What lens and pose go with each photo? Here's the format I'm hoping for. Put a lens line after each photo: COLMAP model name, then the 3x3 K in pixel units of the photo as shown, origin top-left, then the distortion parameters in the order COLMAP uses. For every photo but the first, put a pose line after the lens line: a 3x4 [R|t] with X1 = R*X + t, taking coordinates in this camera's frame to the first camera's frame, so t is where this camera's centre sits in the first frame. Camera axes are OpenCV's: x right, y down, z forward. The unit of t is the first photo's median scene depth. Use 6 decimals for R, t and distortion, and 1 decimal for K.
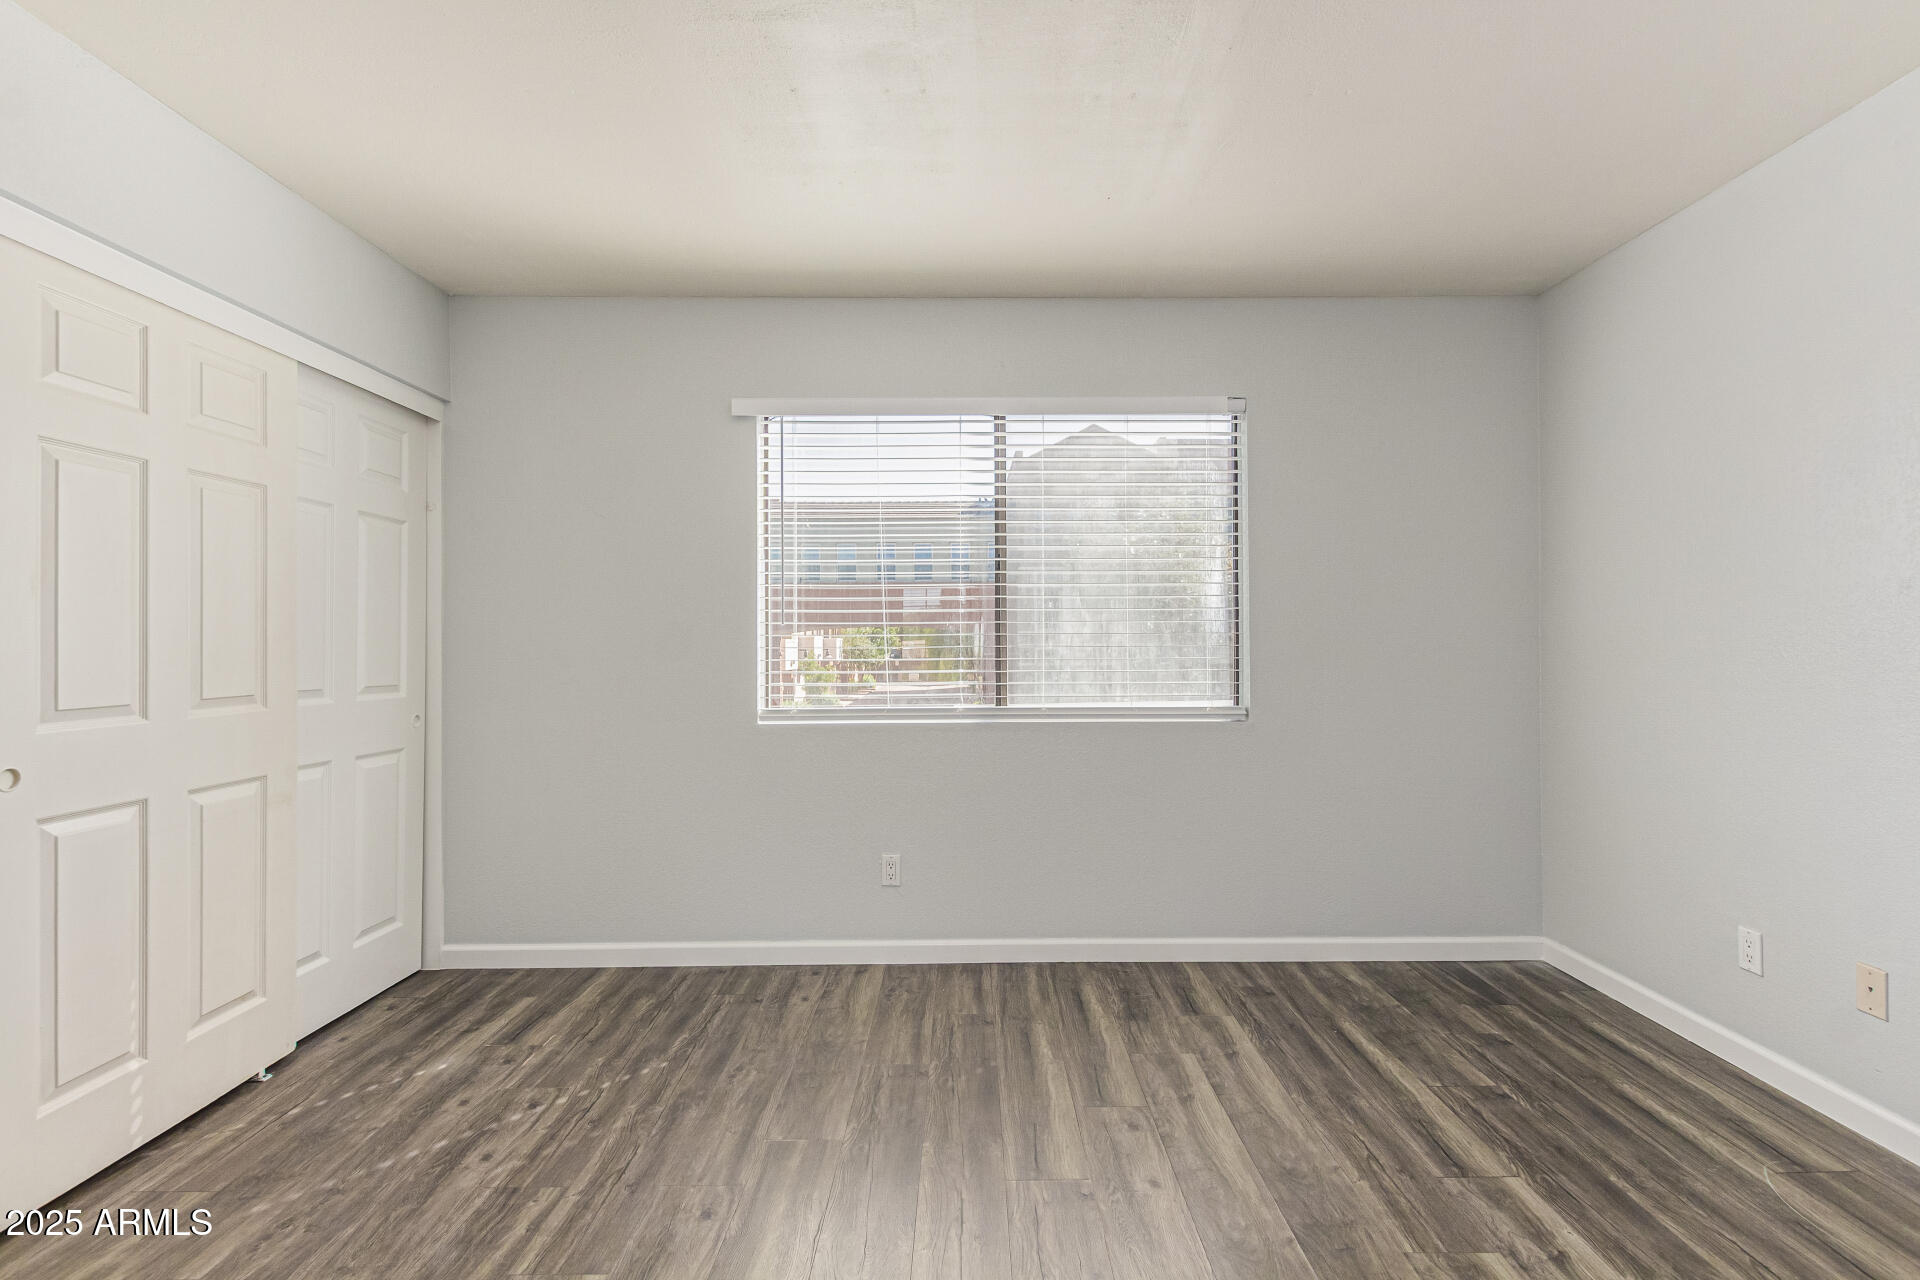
lens RADIAL K [[888.6, 0, 952.0], [0, 888.6, 640.5], [0, 0, 1]] dist [0.003372, 0.000532]
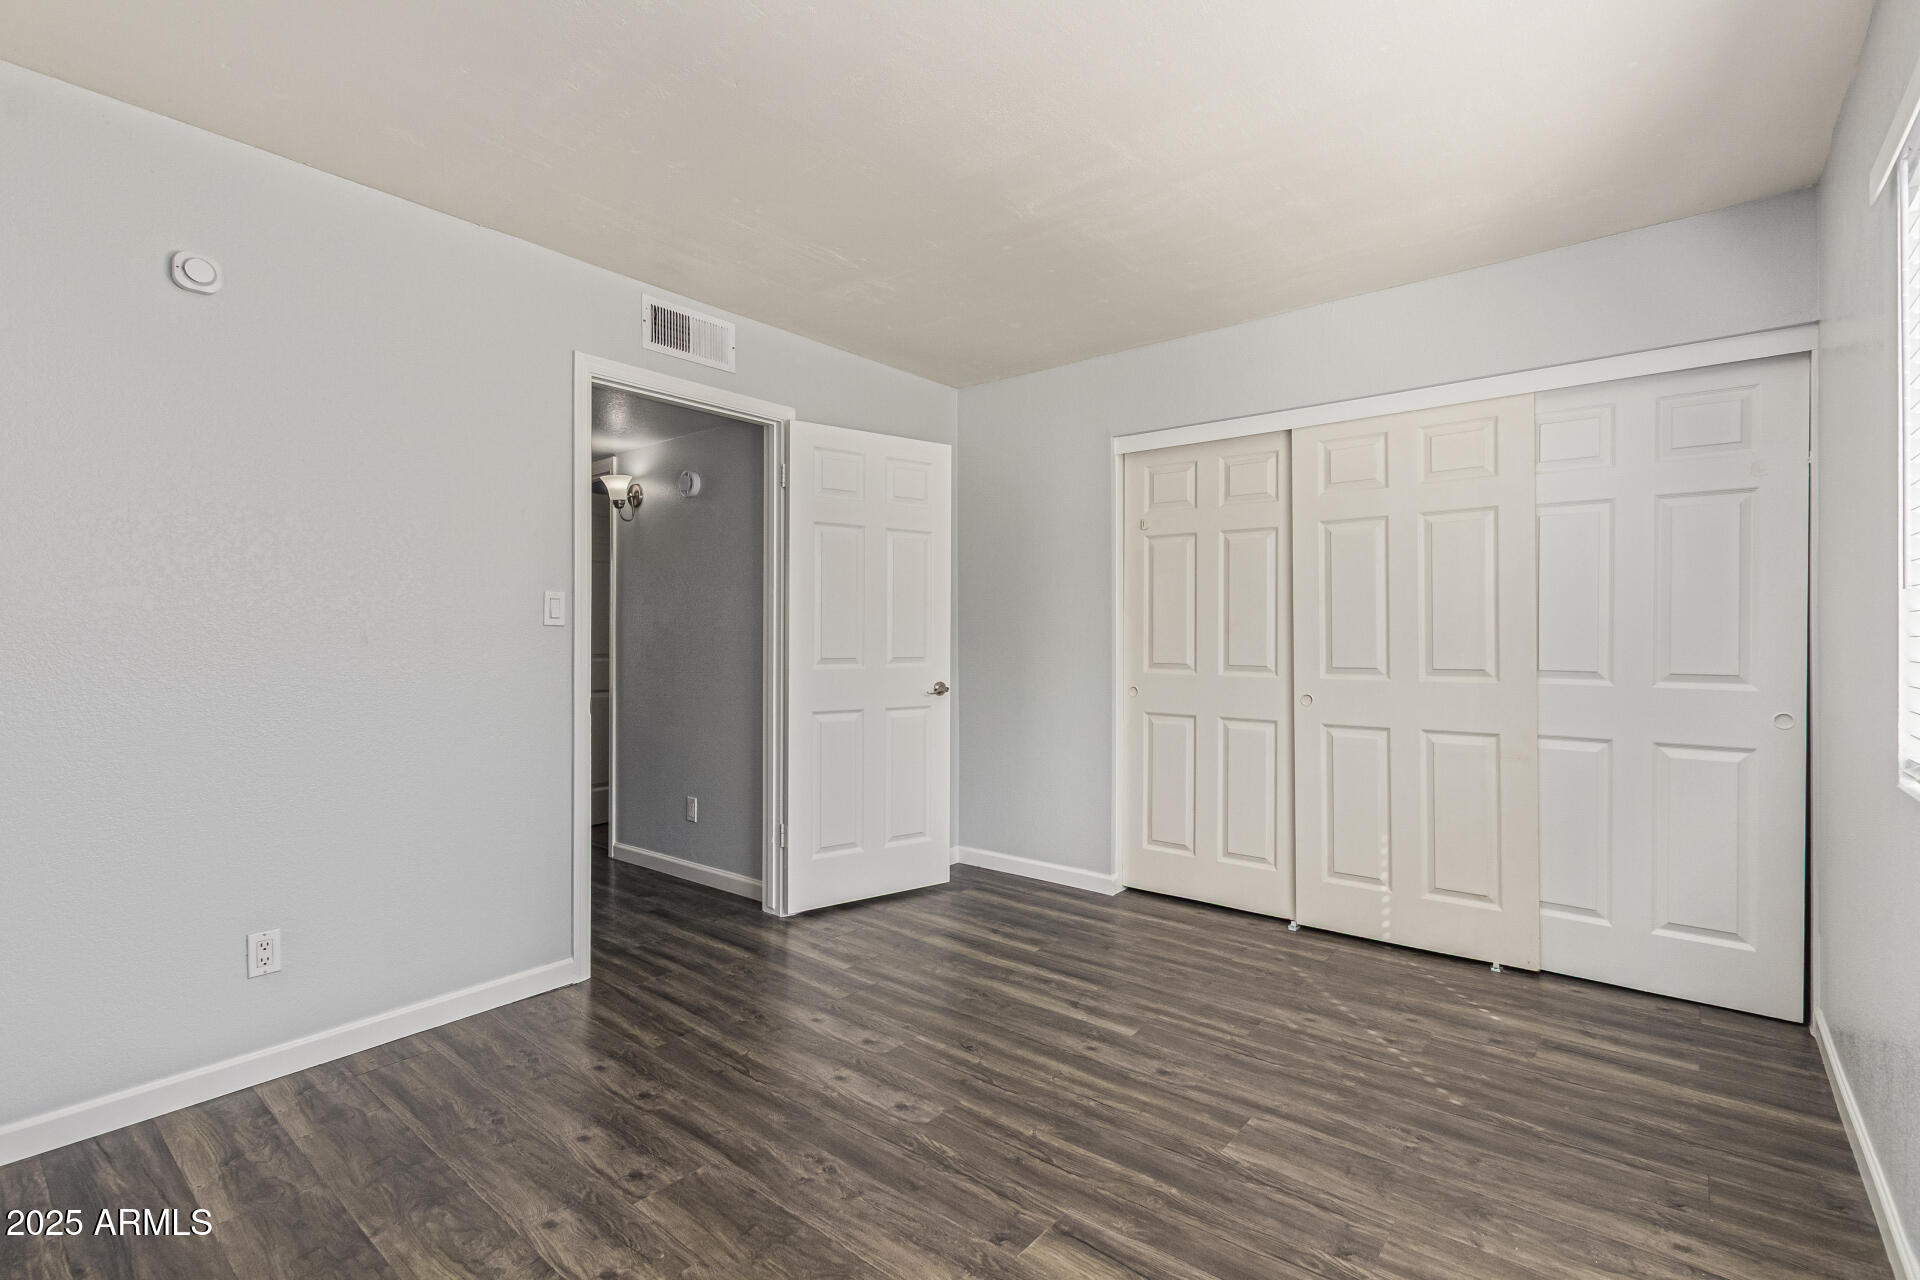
lens RADIAL K [[888.6, 0, 952.0], [0, 888.6, 640.5], [0, 0, 1]] dist [0.003372, 0.000532]
pose [[-0.629348, 0.027496, -0.776637, 0.702424], [0.016710, 0.999622, 0.021849, -0.022849], [0.776944, 0.000773, -0.629570, 1.194444]]
